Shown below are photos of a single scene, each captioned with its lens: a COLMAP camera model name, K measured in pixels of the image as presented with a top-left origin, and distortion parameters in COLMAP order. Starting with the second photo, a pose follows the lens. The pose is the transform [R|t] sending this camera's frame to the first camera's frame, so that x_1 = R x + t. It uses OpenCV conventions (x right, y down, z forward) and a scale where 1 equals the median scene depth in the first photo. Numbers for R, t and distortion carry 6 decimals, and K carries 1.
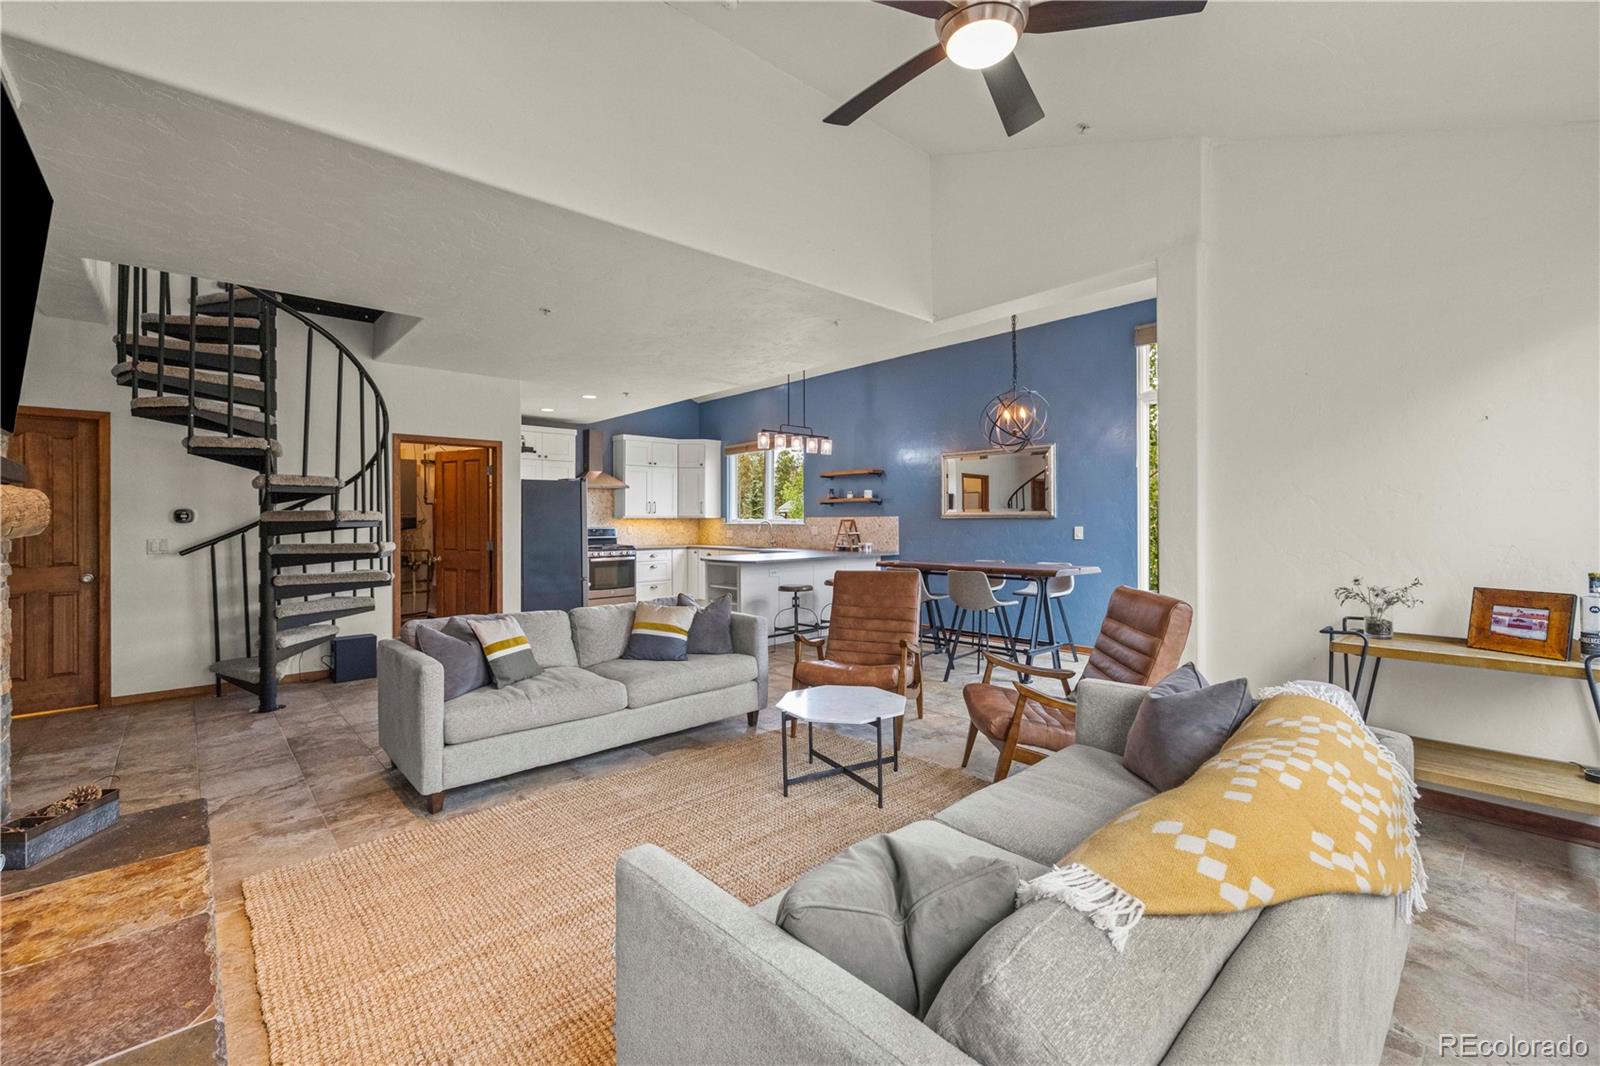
lens RADIAL K [[670.2, 0, 800.7], [0, 670.2, 513.9], [0, 0, 1]] dist [0.000026, 0.000000]
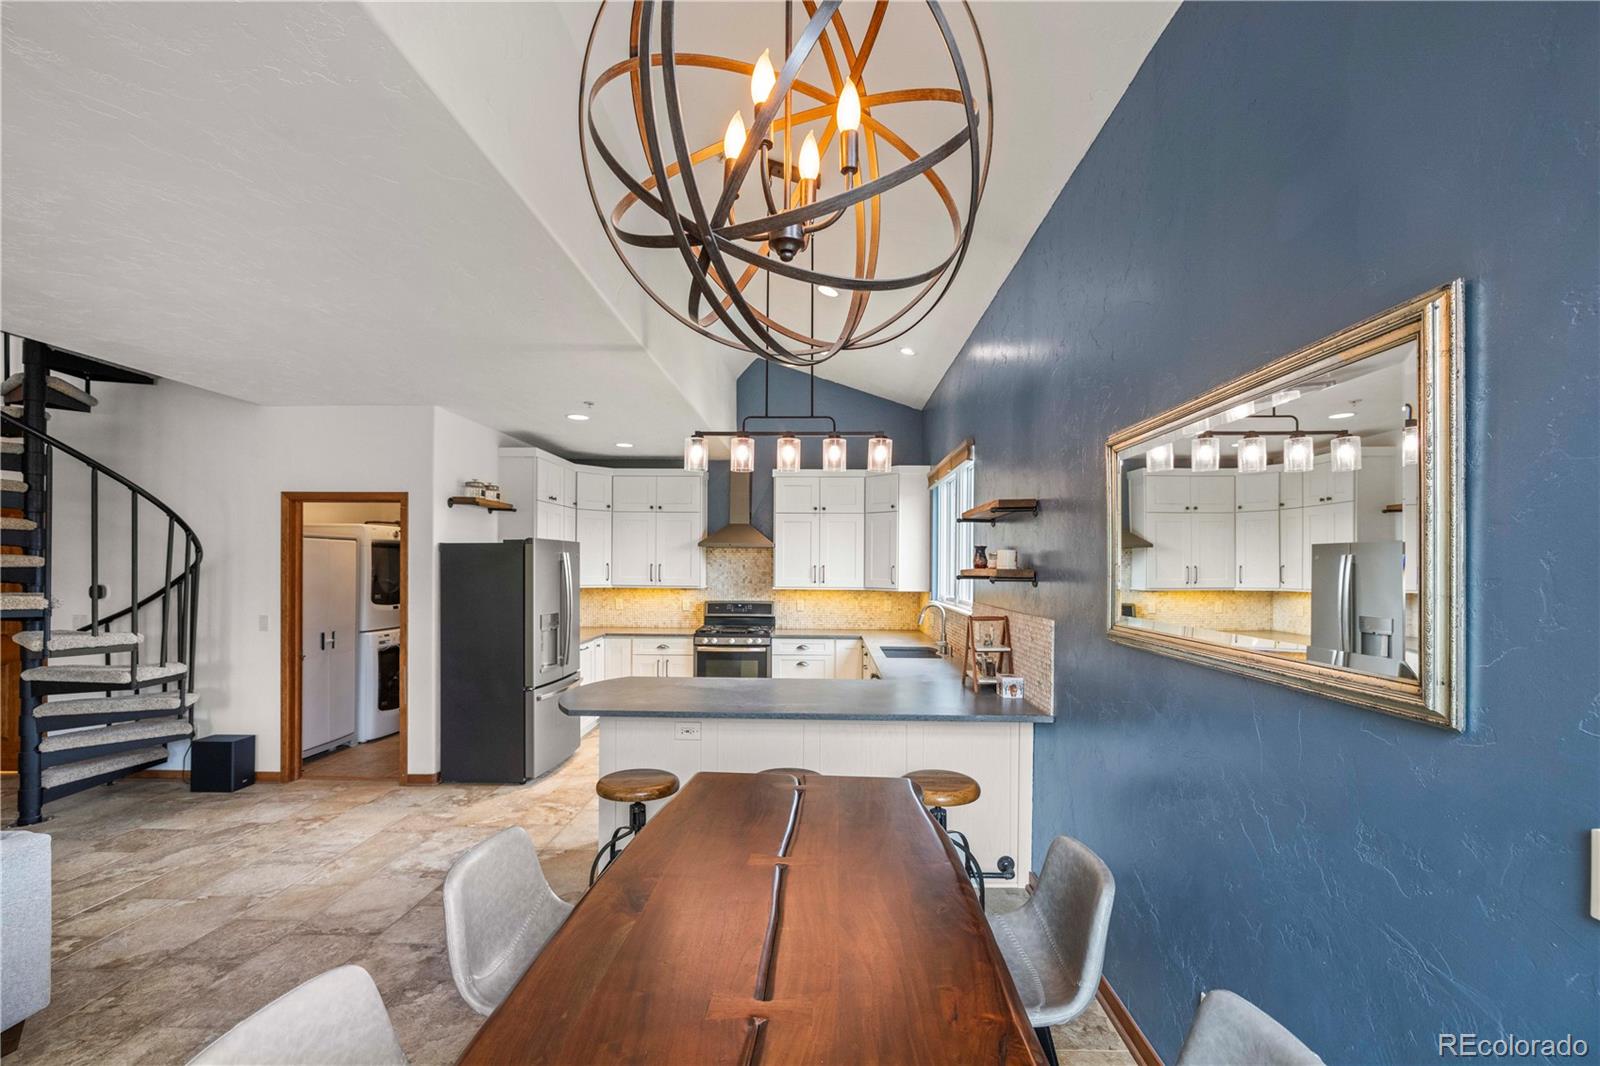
lens RADIAL K [[690.0, 0, 802.7], [0, 690.0, 563.4], [0, 0, 1]] dist [0.000345, 0.000022]
pose [[0.712351, 0.002981, -0.701817, 0.261308], [-0.003217, 0.999994, 0.000982, -0.021631], [0.701816, 0.001558, 0.712356, 0.511851]]
